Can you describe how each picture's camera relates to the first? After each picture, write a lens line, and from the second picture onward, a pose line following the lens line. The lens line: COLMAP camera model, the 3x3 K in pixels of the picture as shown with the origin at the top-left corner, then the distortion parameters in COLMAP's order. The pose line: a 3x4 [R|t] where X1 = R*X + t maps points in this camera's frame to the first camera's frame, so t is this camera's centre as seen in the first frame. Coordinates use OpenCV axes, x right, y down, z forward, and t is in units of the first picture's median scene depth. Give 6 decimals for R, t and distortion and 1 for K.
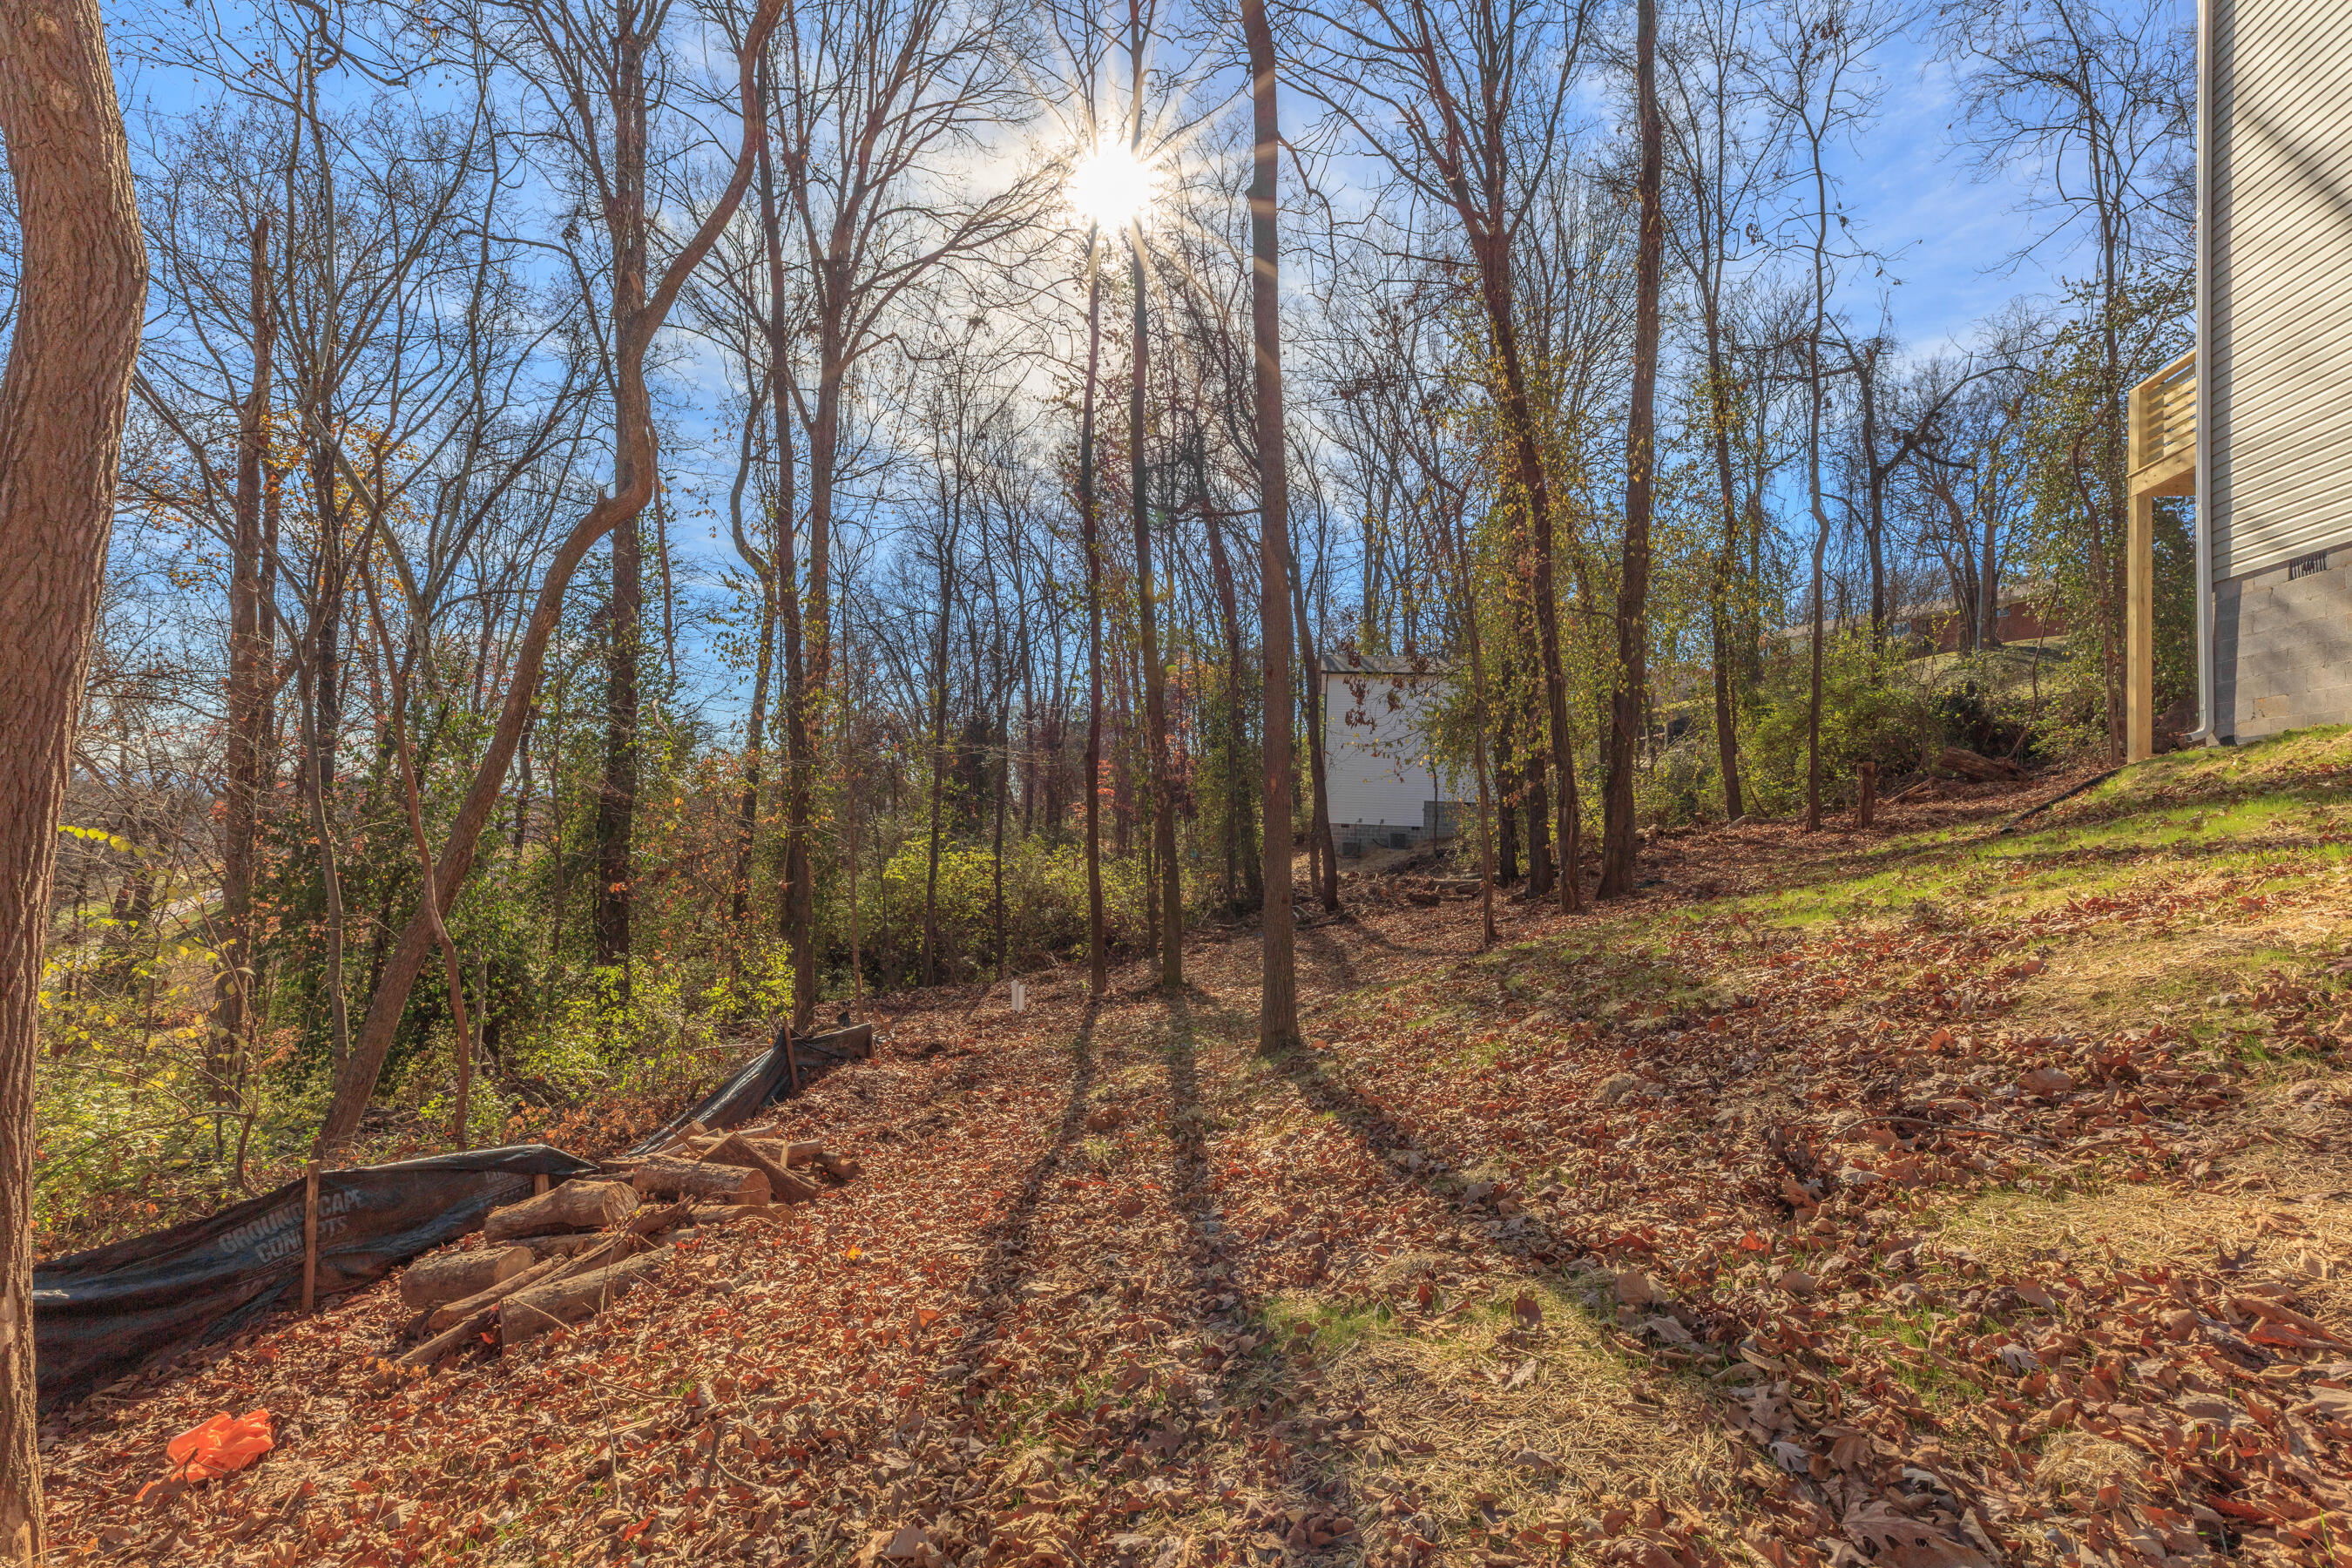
lens RADIAL K [[1057.9, 0, 1176.7], [0, 1057.9, 768.6], [0, 0, 1]] dist [0.003598, 0.000195]
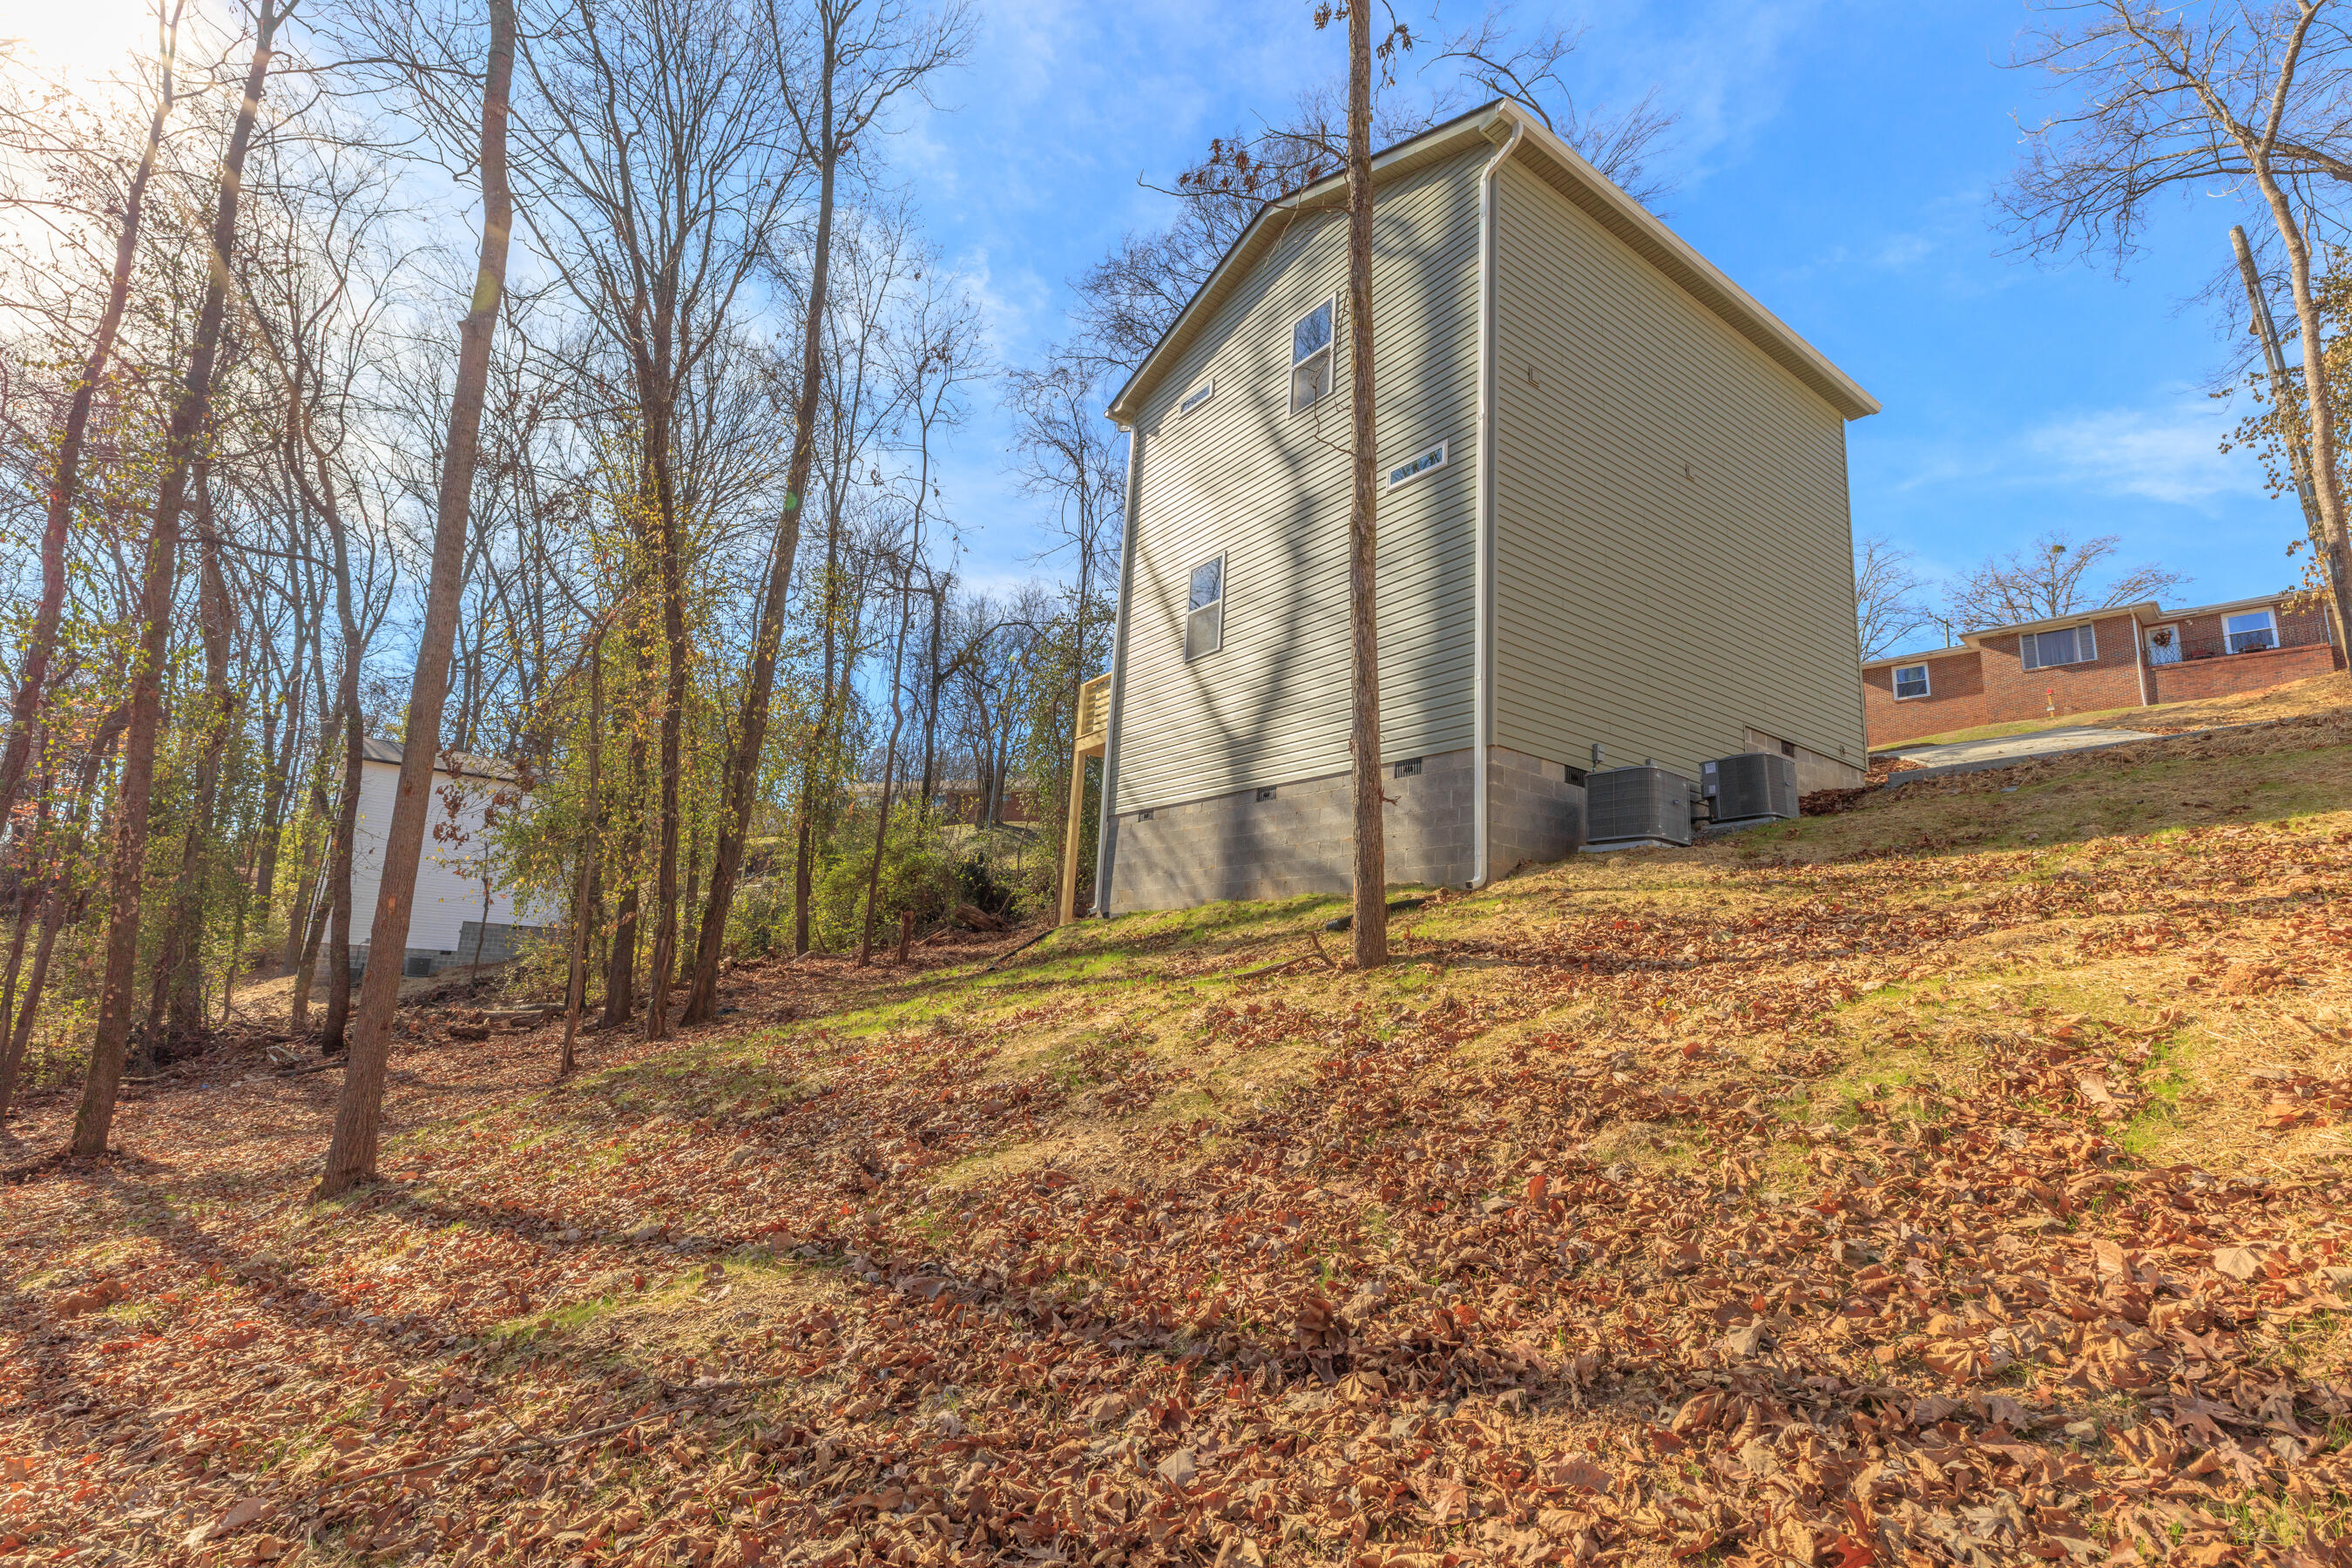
lens RADIAL K [[1057.9, 0, 1176.7], [0, 1057.9, 768.6], [0, 0, 1]] dist [0.003598, 0.000195]
pose [[0.673078, 0.158371, 0.722416, -0.140450], [-0.069156, 0.986001, -0.151723, -0.009932], [-0.736332, 0.052162, 0.674607, -0.184049]]
